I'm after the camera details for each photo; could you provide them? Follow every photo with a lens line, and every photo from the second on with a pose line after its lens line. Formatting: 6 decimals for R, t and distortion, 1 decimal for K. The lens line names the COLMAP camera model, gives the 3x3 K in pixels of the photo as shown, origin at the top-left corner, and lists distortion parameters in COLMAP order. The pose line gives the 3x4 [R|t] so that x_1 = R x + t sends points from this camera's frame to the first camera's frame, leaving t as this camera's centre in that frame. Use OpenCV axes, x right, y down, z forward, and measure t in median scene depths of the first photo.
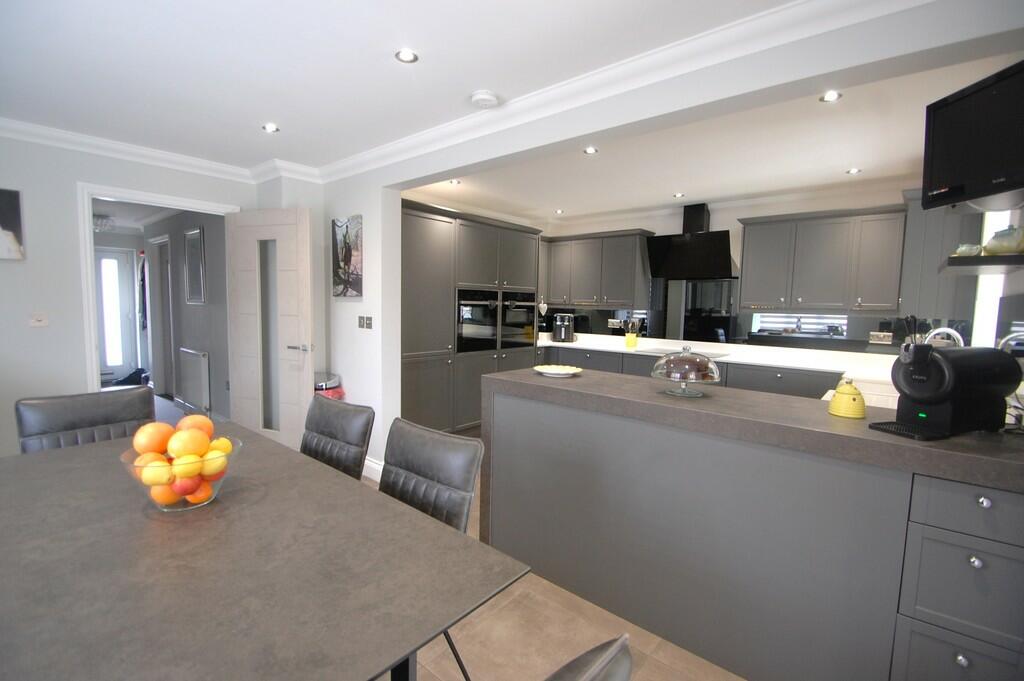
lens RADIAL K [[457.3, 0, 512.0], [0, 457.3, 340.5], [0, 0, 1]] dist [0.015140, -0.016988]
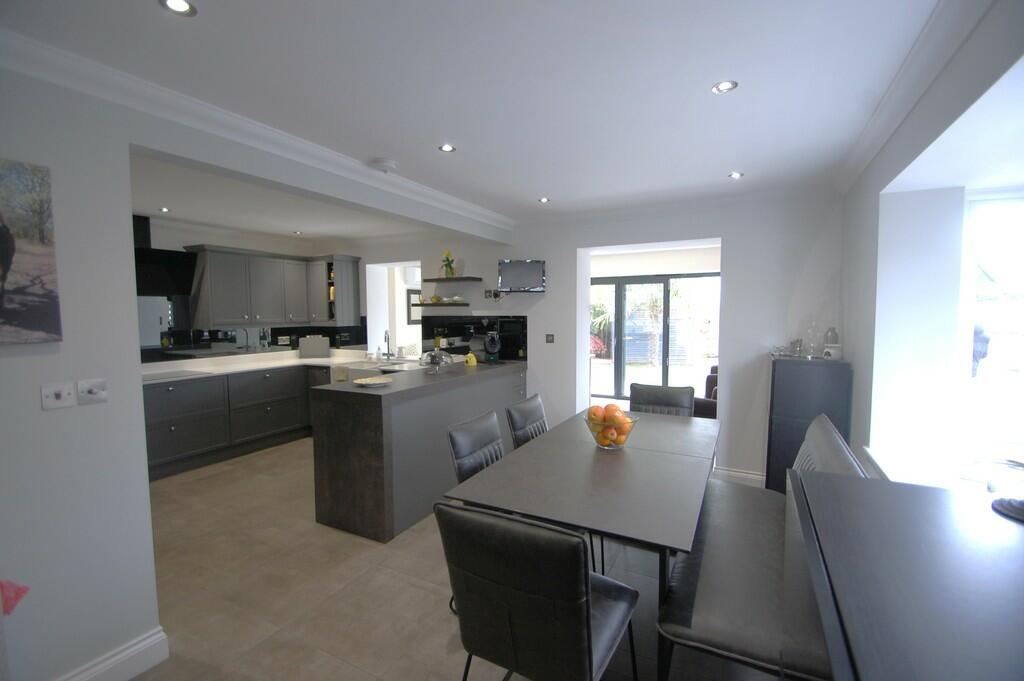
lens RADIAL K [[446.1, 0, 513.2], [0, 446.1, 341.0], [0, 0, 1]] dist [0.014461, -0.013092]
pose [[-0.214991, -0.084451, 0.972958, -0.731711], [0.079638, 0.991420, 0.103651, -0.089618], [-0.973364, 0.099768, -0.206421, 0.531963]]
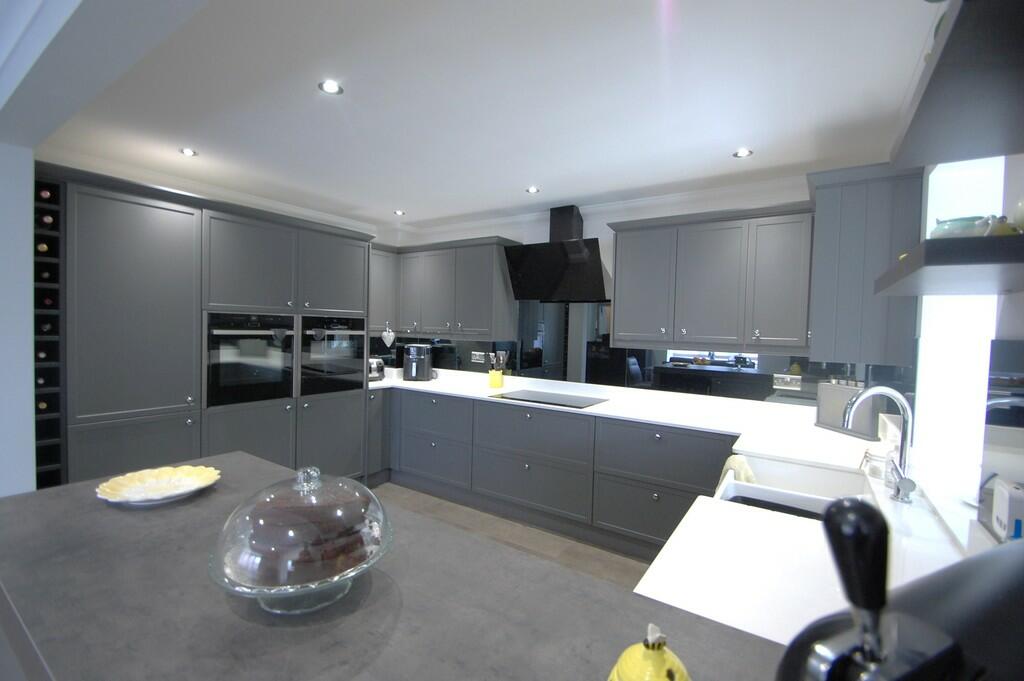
lens RADIAL K [[446.1, 0, 513.2], [0, 446.1, 341.0], [0, 0, 1]] dist [0.014461, -0.013092]
pose [[0.993572, 0.000869, 0.113200, 0.256026], [0.004398, 0.998919, -0.046270, -0.038009], [-0.113118, 0.046470, 0.992494, 0.297885]]
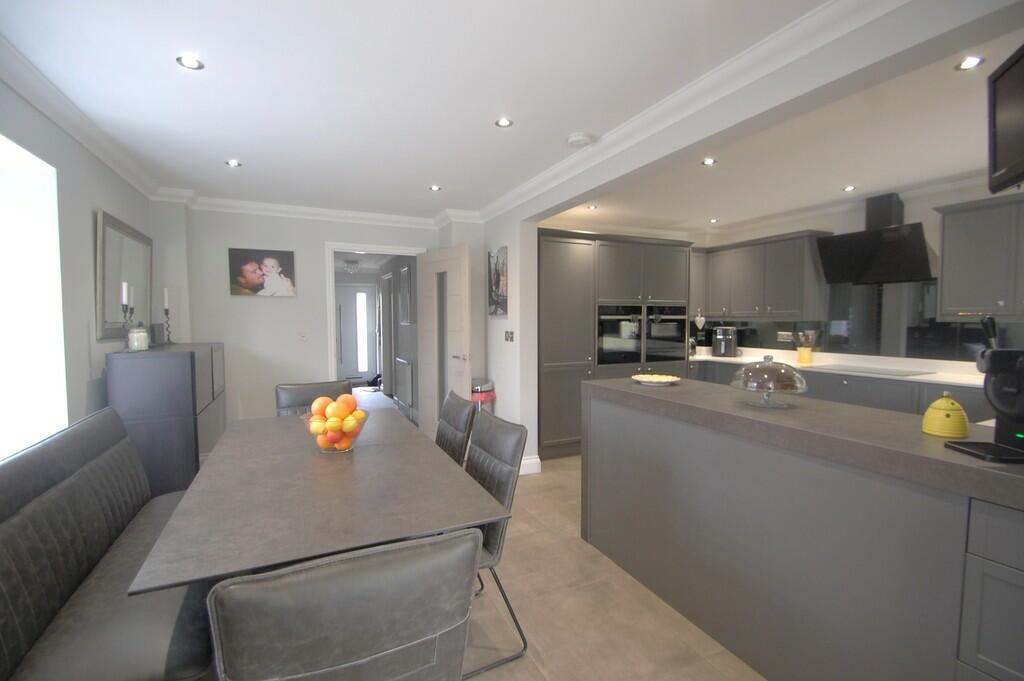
lens RADIAL K [[457.3, 0, 512.0], [0, 457.3, 340.5], [0, 0, 1]] dist [0.015140, -0.016988]
pose [[0.908711, -0.004714, -0.417398, 0.147044], [-0.011042, 0.999315, -0.035326, 0.010614], [0.417279, 0.036710, 0.908037, -0.052872]]
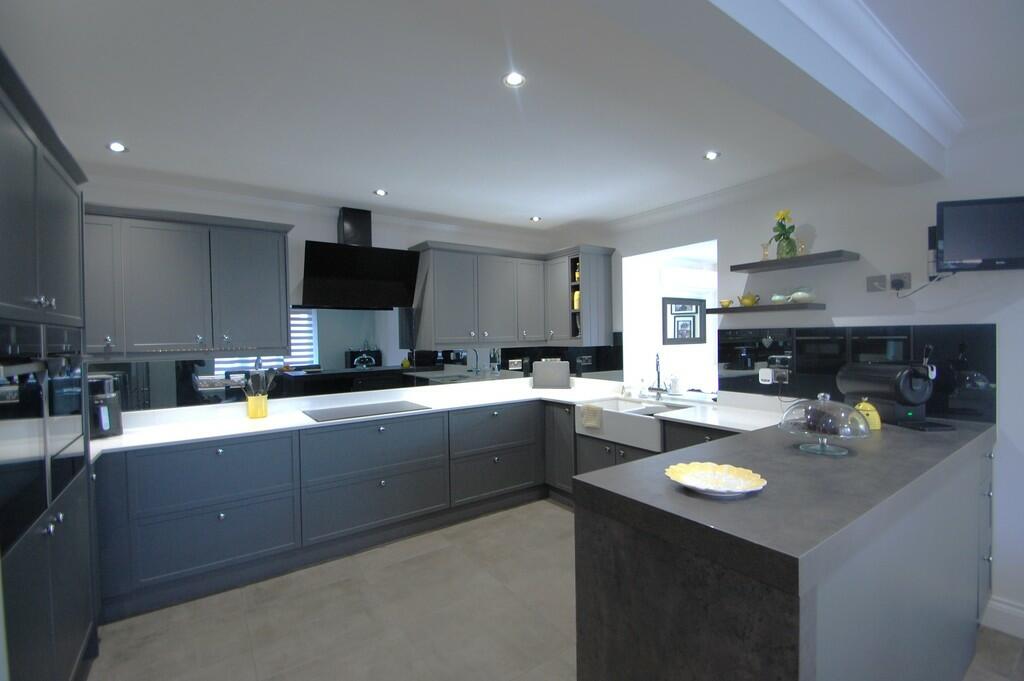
lens RADIAL K [[446.1, 0, 513.2], [0, 446.1, 341.0], [0, 0, 1]] dist [0.014461, -0.013092]
pose [[0.251290, -0.038306, 0.967154, -0.277061], [0.100164, 0.994881, 0.013379, -0.075685], [-0.962715, 0.093512, 0.253840, 0.661936]]
